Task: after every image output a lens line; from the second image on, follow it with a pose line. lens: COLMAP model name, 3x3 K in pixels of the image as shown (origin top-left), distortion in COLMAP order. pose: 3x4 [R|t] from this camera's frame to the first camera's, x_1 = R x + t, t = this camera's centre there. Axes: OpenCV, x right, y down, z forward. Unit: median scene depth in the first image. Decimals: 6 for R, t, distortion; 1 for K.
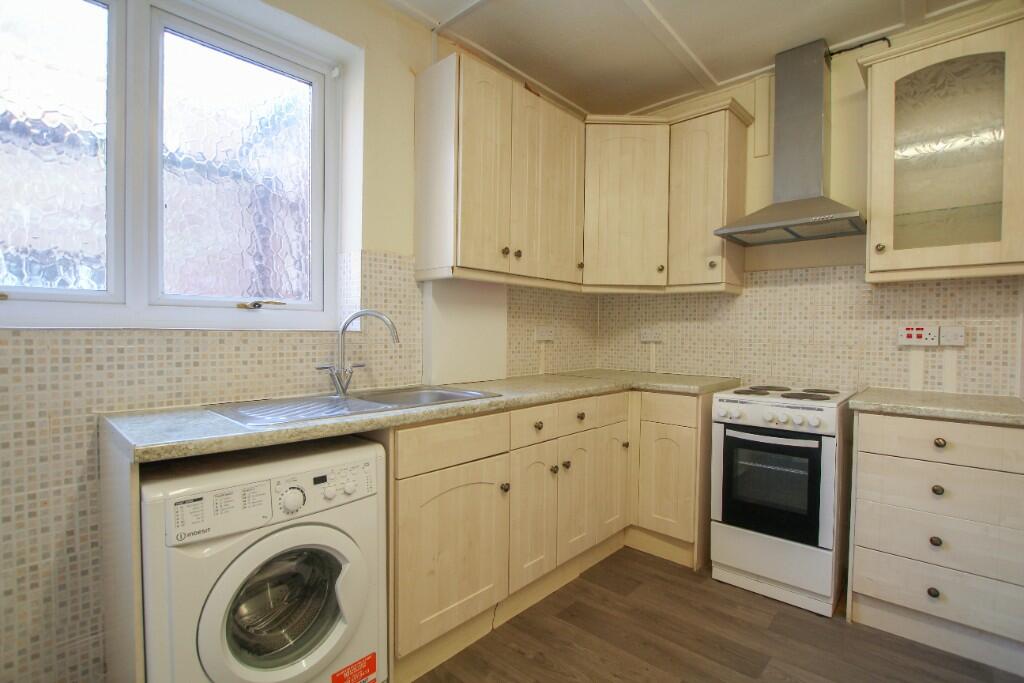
lens RADIAL K [[476.0, 0, 517.1], [0, 476.0, 343.4], [0, 0, 1]] dist [-0.024978, 0.001137]
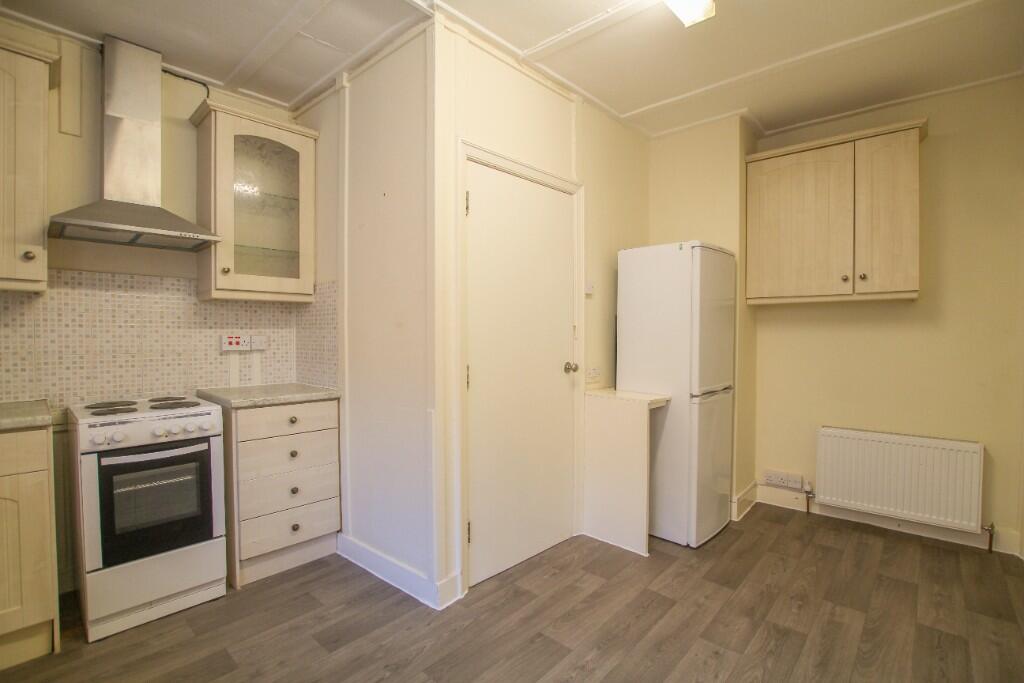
lens RADIAL K [[476.0, 0, 517.1], [0, 476.0, 343.4], [0, 0, 1]] dist [-0.024978, 0.001137]
pose [[-0.000526, -0.027044, 0.999634, -0.401613], [0.023007, 0.999369, 0.027048, -0.031773], [-0.999735, 0.023013, 0.000096, 0.252901]]
